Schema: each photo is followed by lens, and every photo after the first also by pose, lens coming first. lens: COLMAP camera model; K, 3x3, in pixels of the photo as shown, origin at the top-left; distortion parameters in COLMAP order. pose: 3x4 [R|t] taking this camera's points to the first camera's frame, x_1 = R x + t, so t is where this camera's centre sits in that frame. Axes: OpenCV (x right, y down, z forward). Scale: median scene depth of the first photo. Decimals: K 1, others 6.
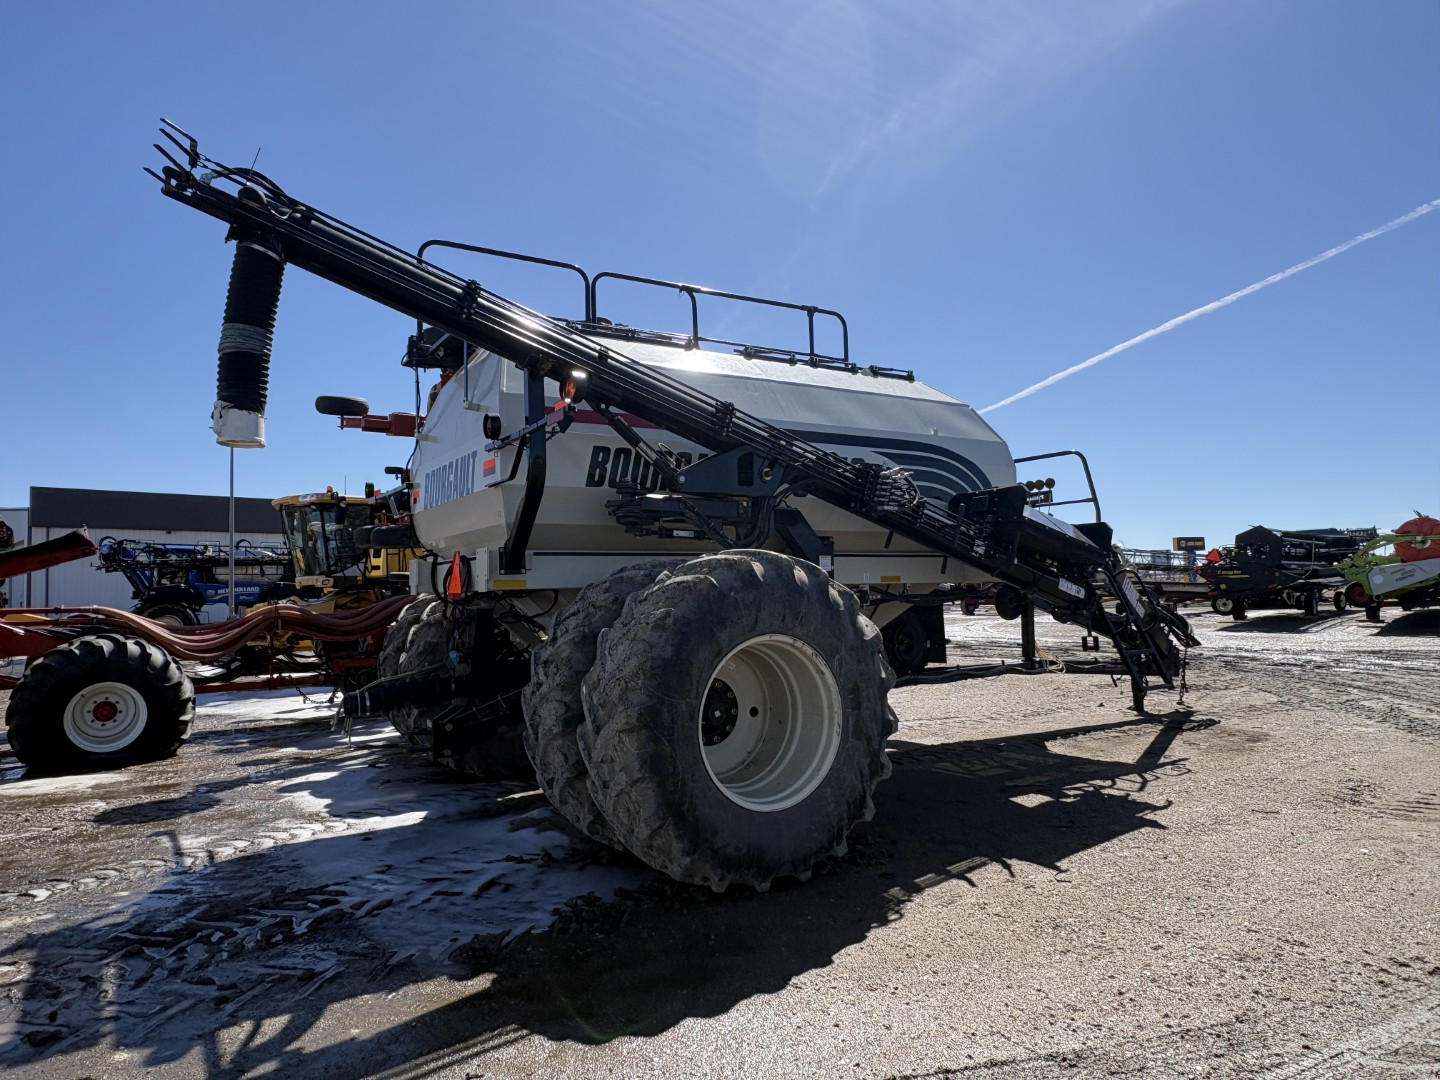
lens RADIAL K [[929.7, 0, 717.4], [0, 929.7, 541.9], [0, 0, 1]] dist [-0.000749, -0.000369]
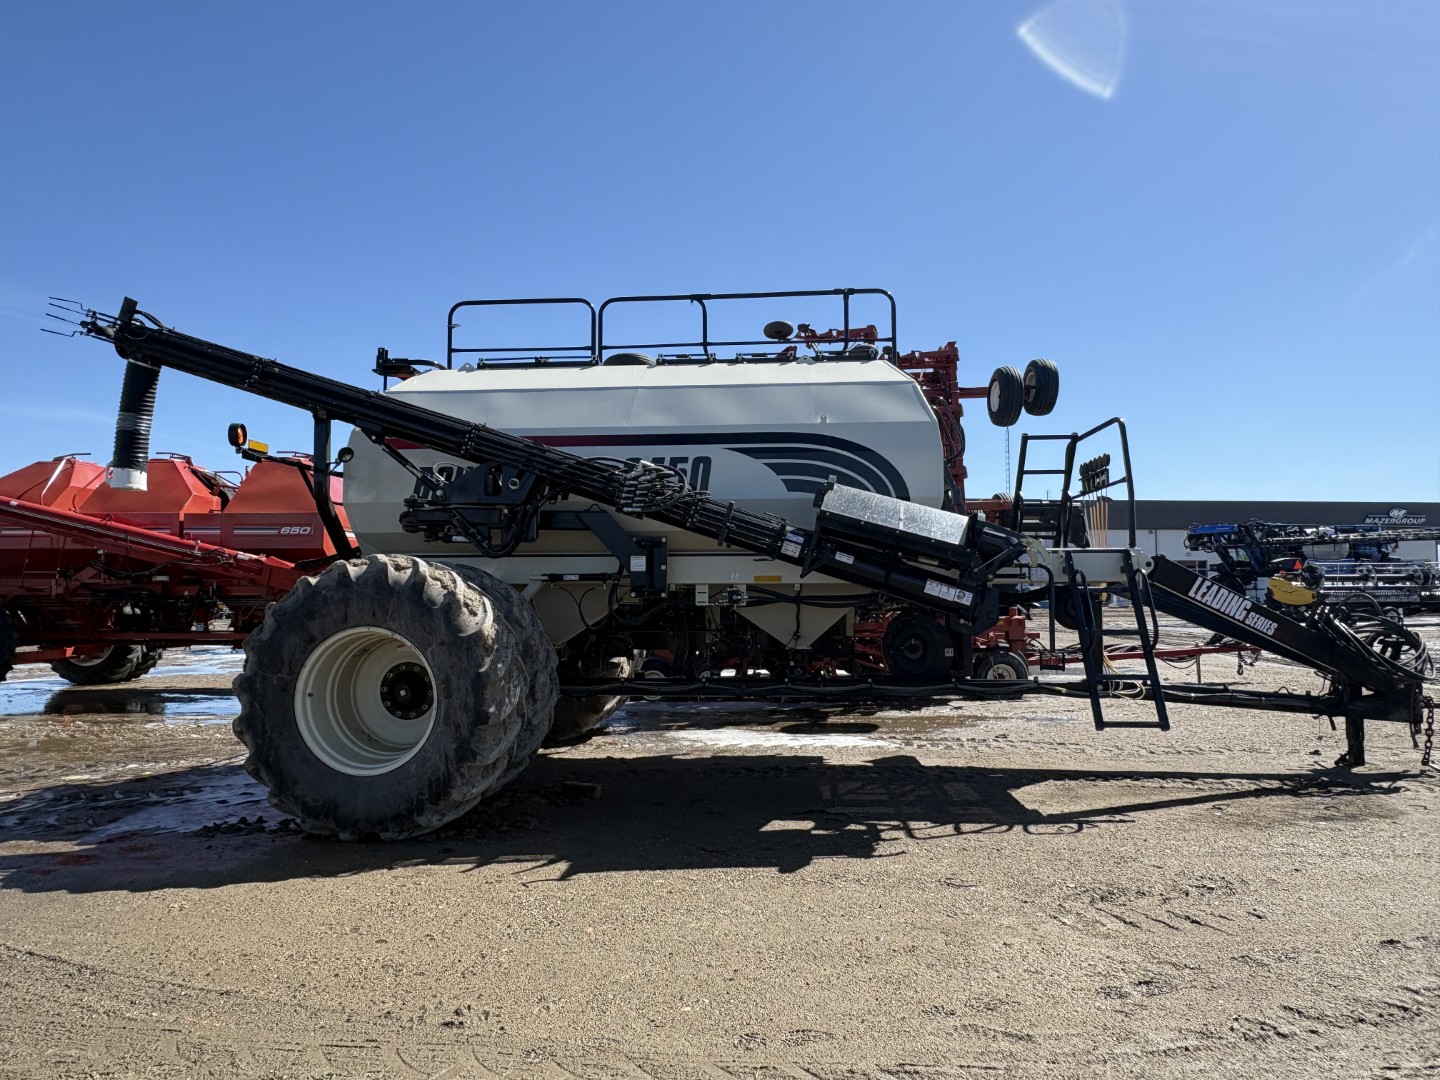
lens RADIAL K [[929.7, 0, 717.4], [0, 929.7, 541.9], [0, 0, 1]] dist [-0.000749, -0.000369]
pose [[0.799964, -0.012778, -0.599911, 1.098775], [0.019099, 0.999809, 0.004172, -0.004604], [0.599743, -0.014795, 0.800056, 0.316666]]
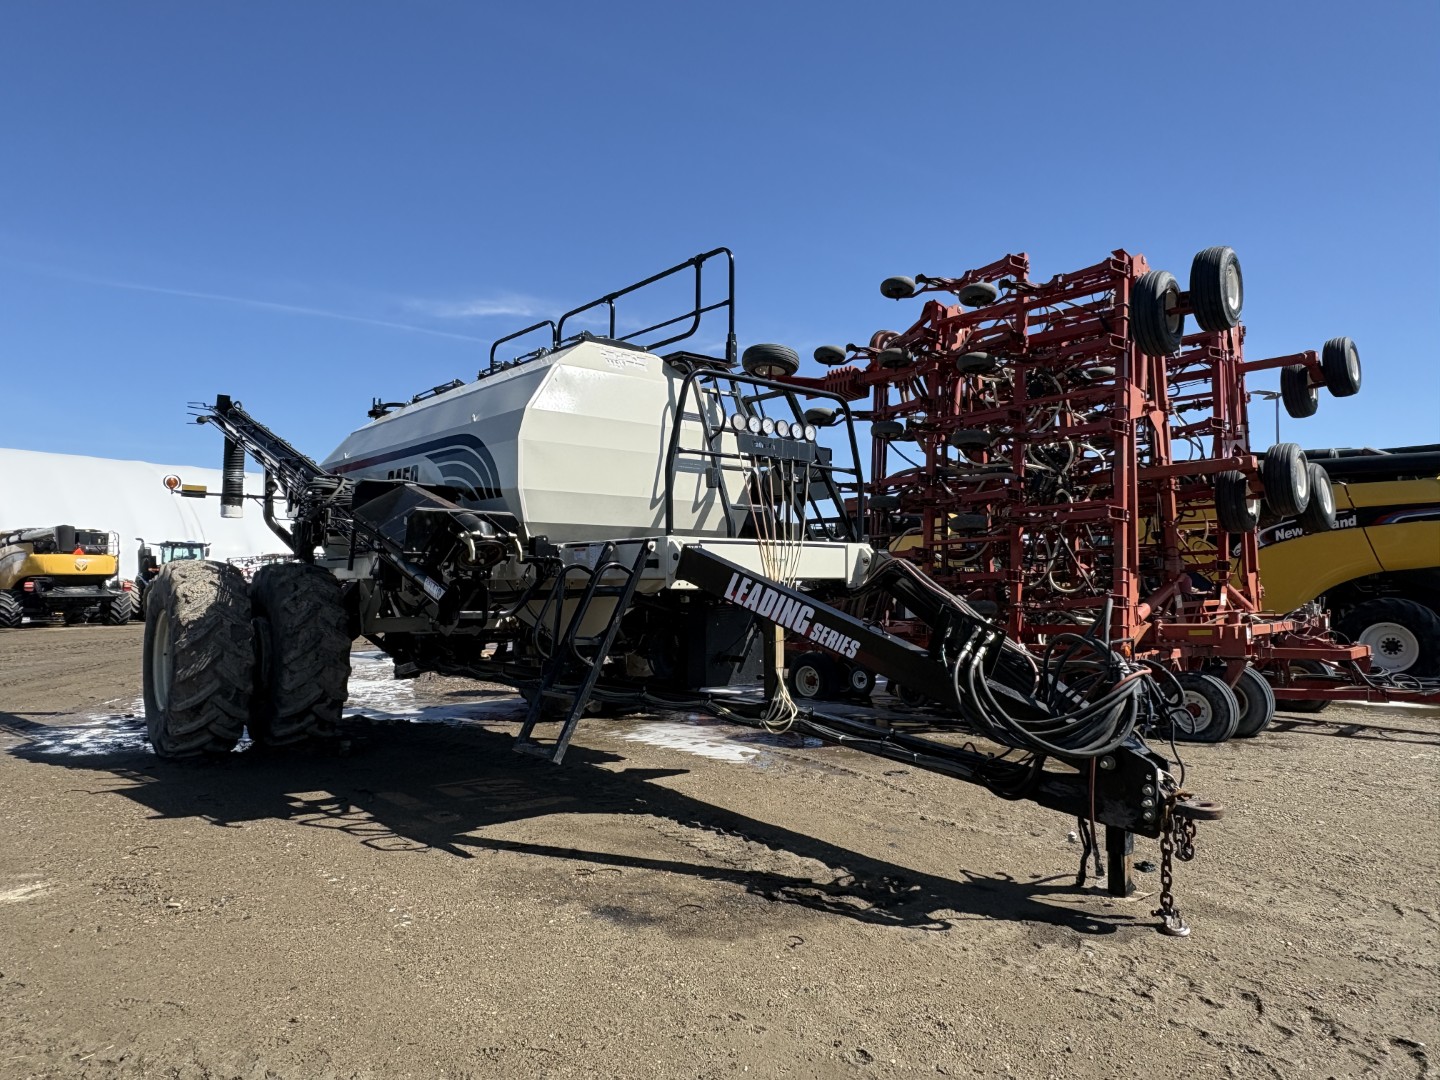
lens RADIAL K [[919.3, 0, 720.7], [0, 919.3, 560.1], [0, 0, 1]] dist [0.000735, 0.000091]
pose [[0.151344, -0.001286, -0.988480, 1.858818], [0.051433, 0.998655, 0.006575, 0.047230], [0.987142, -0.051836, 0.151206, 1.724816]]
